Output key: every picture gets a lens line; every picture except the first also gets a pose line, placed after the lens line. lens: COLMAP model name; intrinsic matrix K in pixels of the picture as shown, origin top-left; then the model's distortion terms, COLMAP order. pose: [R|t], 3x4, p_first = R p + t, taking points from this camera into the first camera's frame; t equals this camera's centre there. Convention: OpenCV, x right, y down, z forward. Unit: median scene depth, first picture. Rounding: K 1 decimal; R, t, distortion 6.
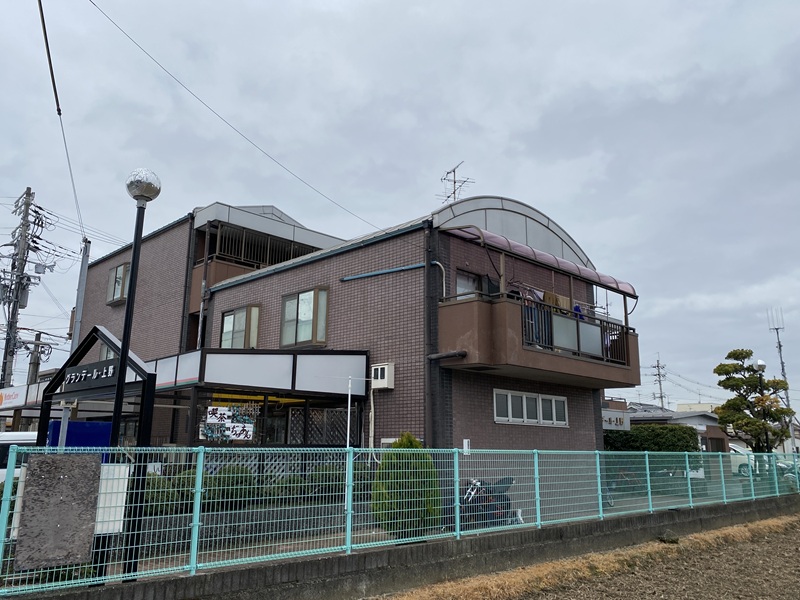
lens RADIAL K [[650.6, 0, 403.7], [0, 650.6, 299.2], [0, 0, 1]] dist [-0.061973, -0.014202]
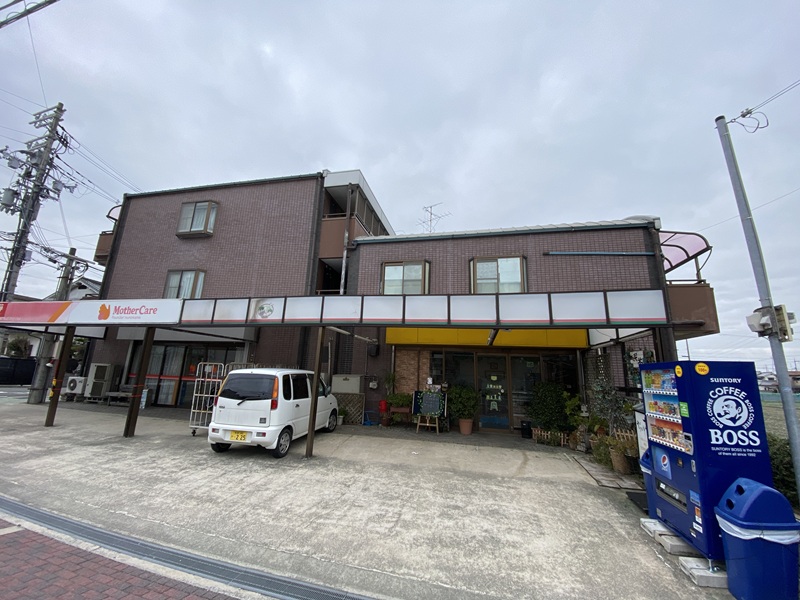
lens RADIAL K [[320.7, 0, 404.3], [0, 320.7, 300.6], [0, 0, 1]] dist [-0.003413, -0.008775]
pose [[0.863806, 0.143372, 0.482995, -0.367187], [-0.150556, 0.988307, -0.024108, 0.069083], [-0.480804, -0.051893, 0.875291, 0.343972]]
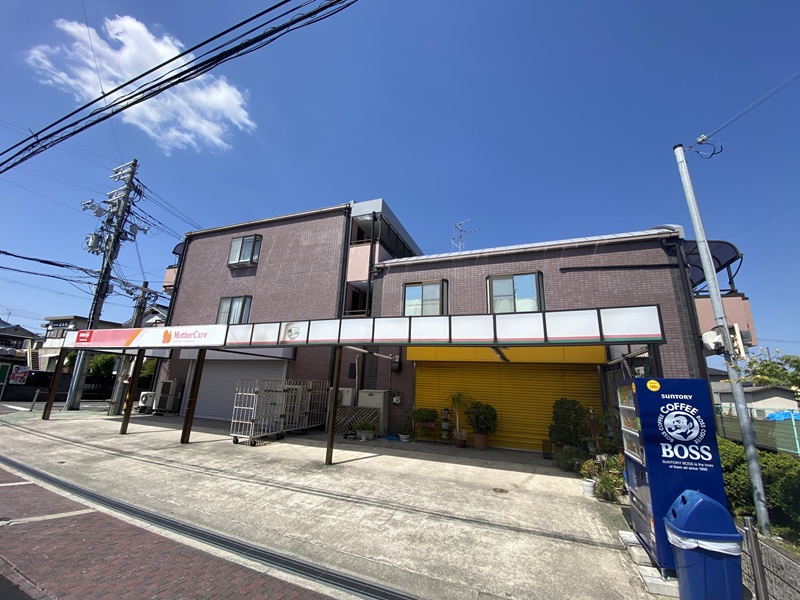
lens RADIAL K [[320.7, 0, 405.0], [0, 320.7, 302.4], [0, 0, 1]] dist [-0.003413, -0.008775]
pose [[0.924067, 0.132776, 0.358428, -0.351579], [-0.124604, 0.991144, -0.045918, 0.059775], [-0.361350, -0.002230, 0.932428, 0.309555]]
